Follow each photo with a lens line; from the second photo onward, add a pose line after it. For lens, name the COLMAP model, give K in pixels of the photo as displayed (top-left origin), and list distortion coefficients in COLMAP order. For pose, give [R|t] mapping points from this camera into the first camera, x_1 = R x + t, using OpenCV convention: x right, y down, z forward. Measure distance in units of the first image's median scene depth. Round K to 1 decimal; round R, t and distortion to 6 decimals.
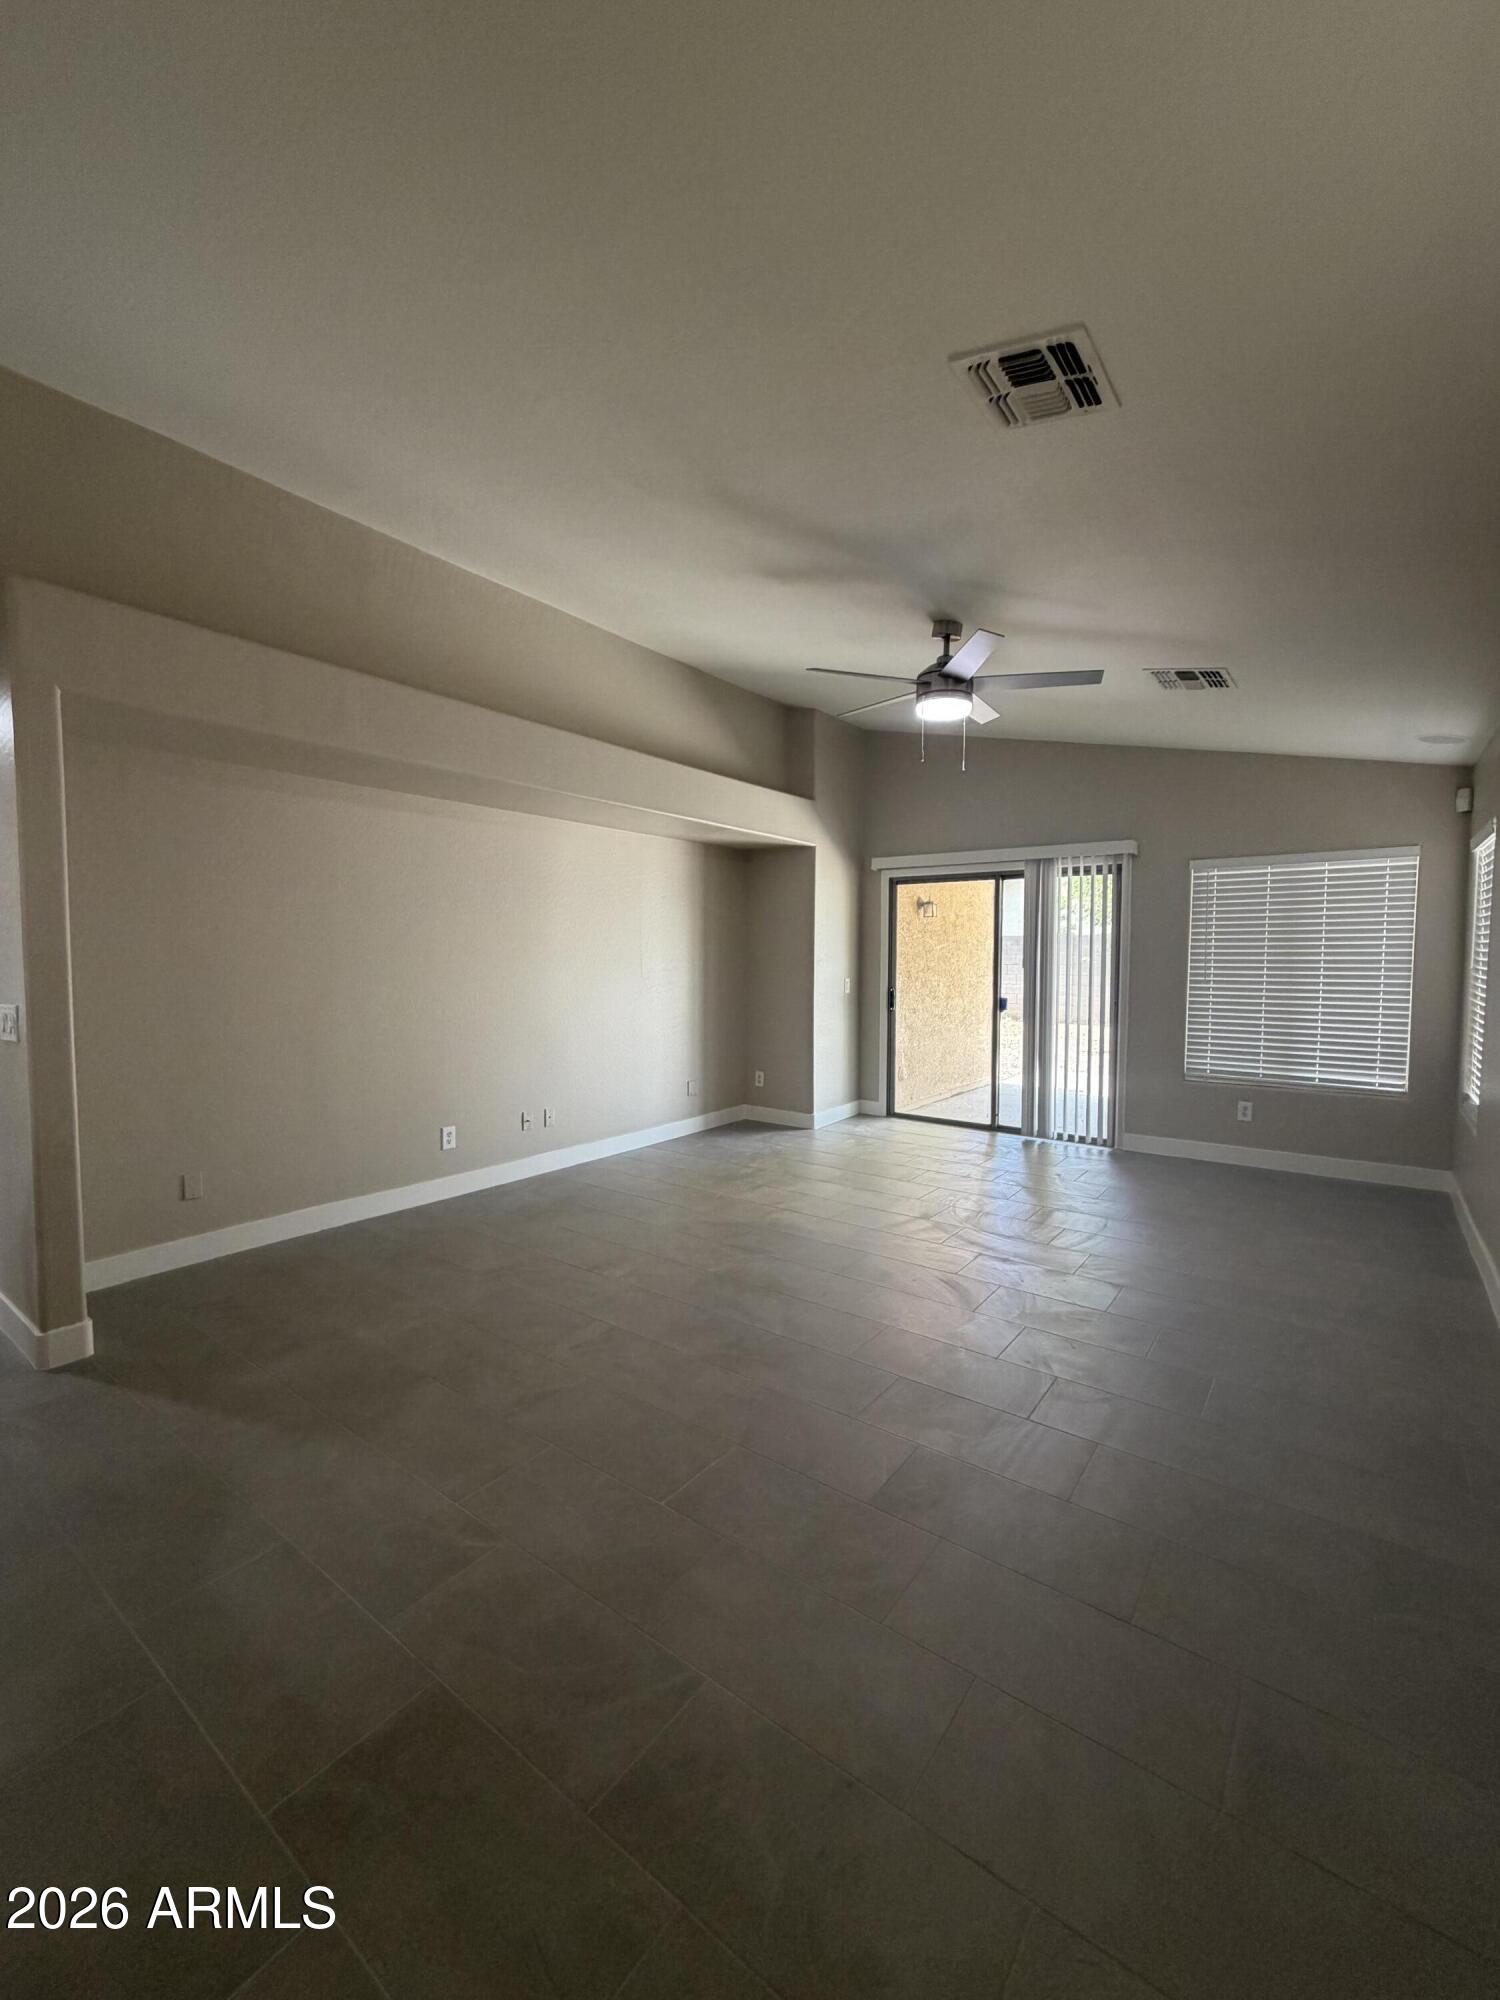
lens RADIAL K [[813.3, 0, 751.0], [0, 813.3, 998.2], [0, 0, 1]] dist [0.001497, -0.000001]
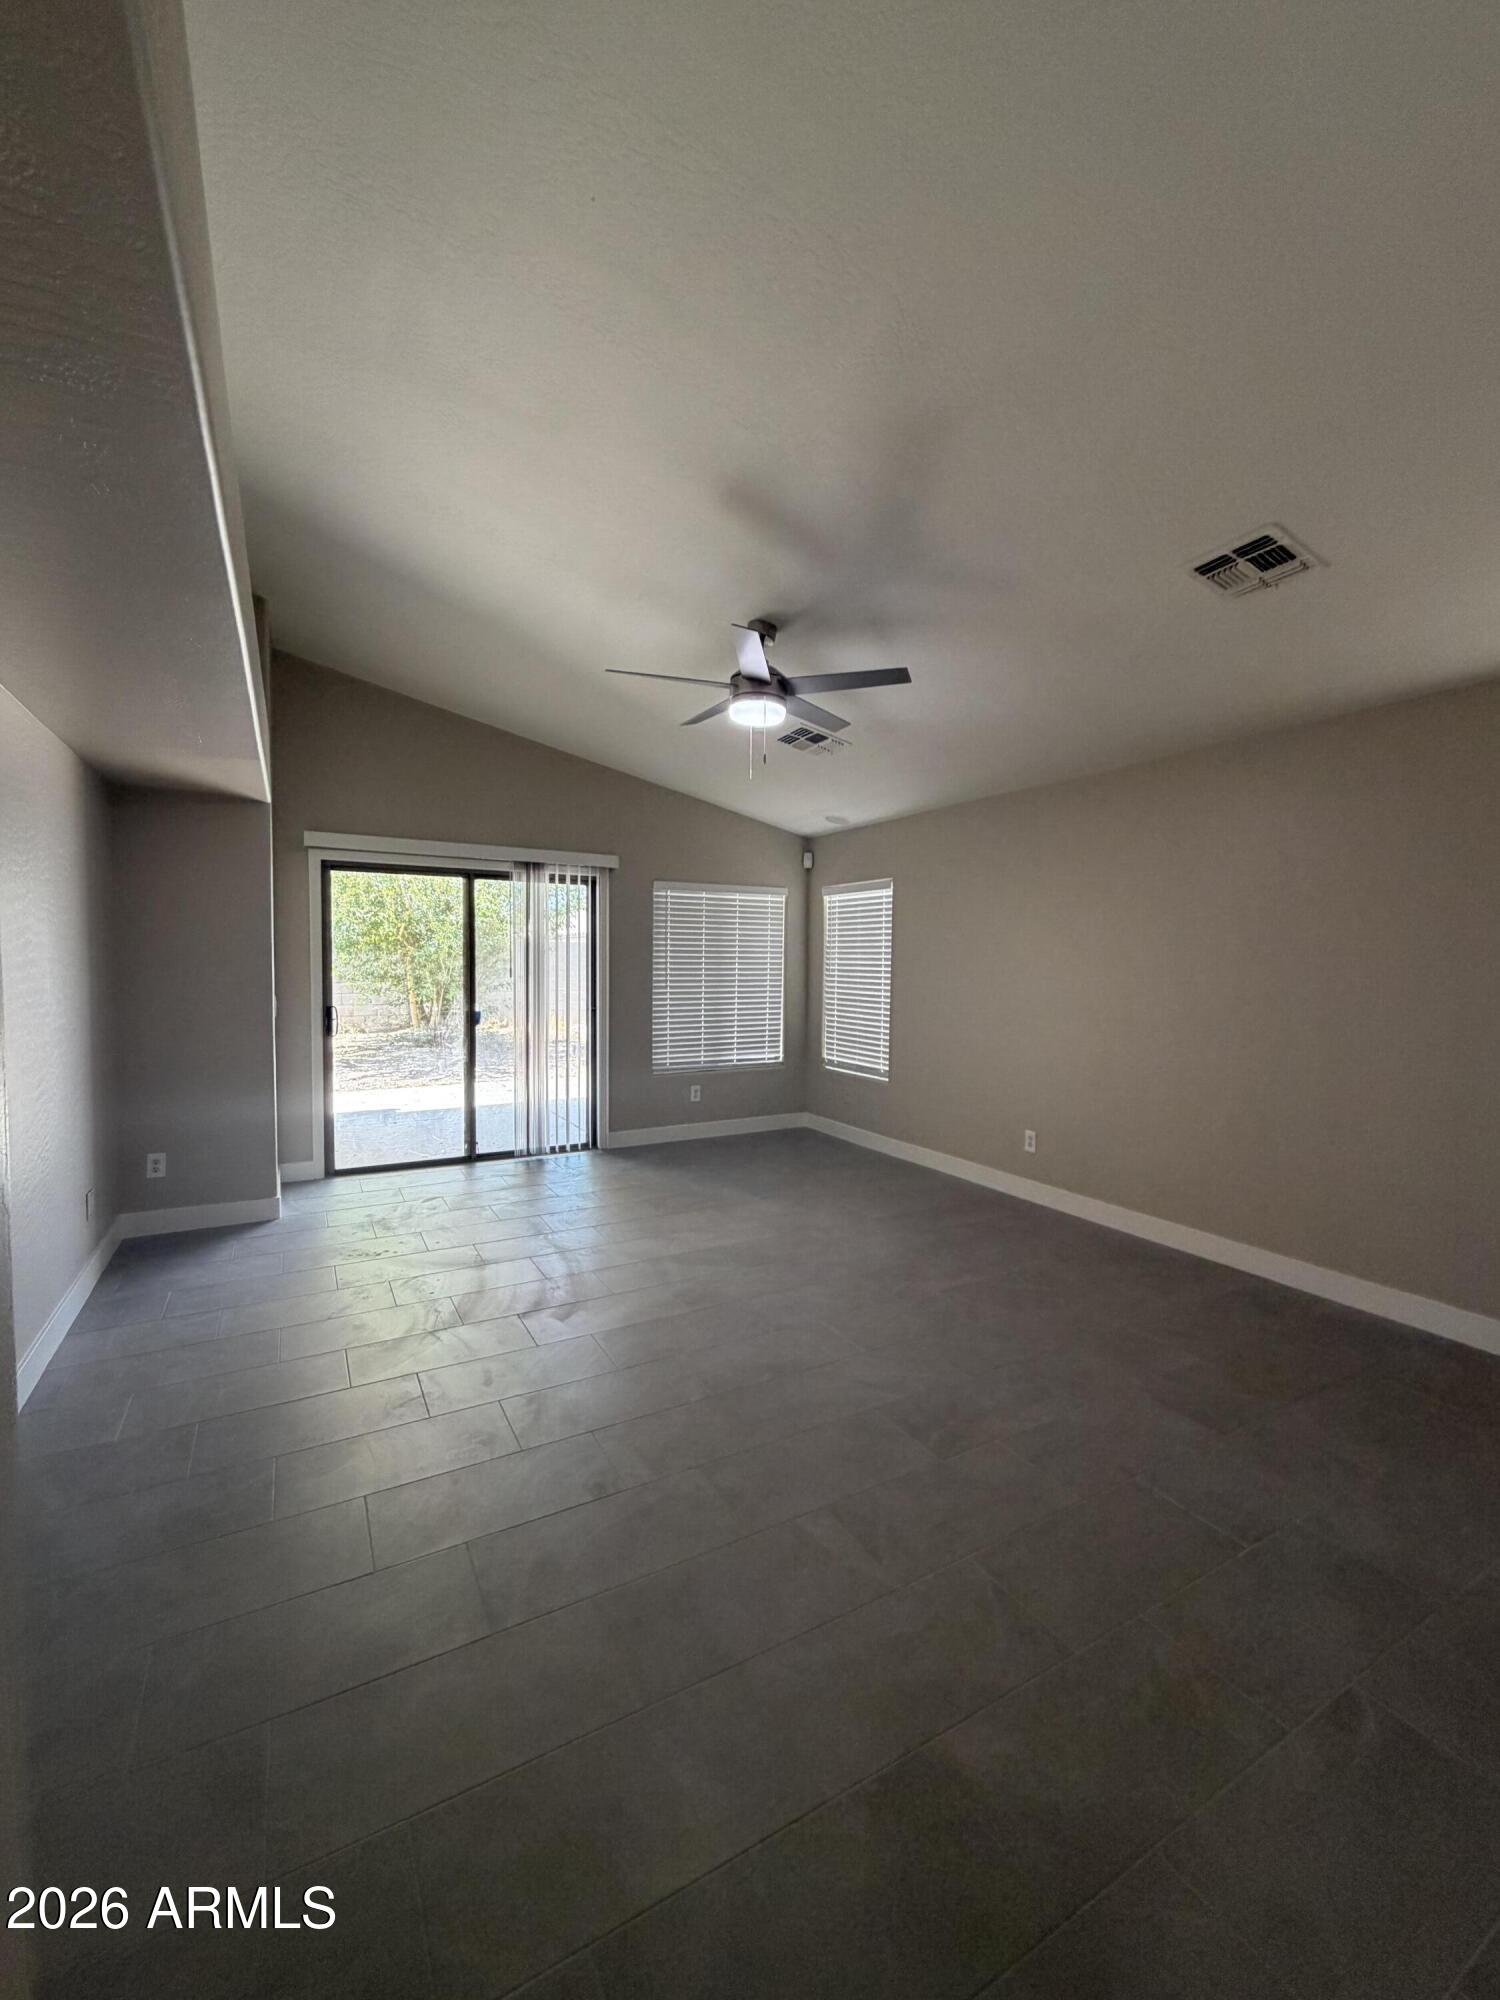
lens RADIAL K [[813.3, 0, 751.5], [0, 813.3, 999.8], [0, 0, 1]] dist [0.001497, -0.000001]
pose [[0.404916, -0.040369, 0.913462, -0.422064], [0.041805, 0.998798, 0.025609, -0.025447], [-0.913398, 0.027818, 0.406117, 0.398019]]
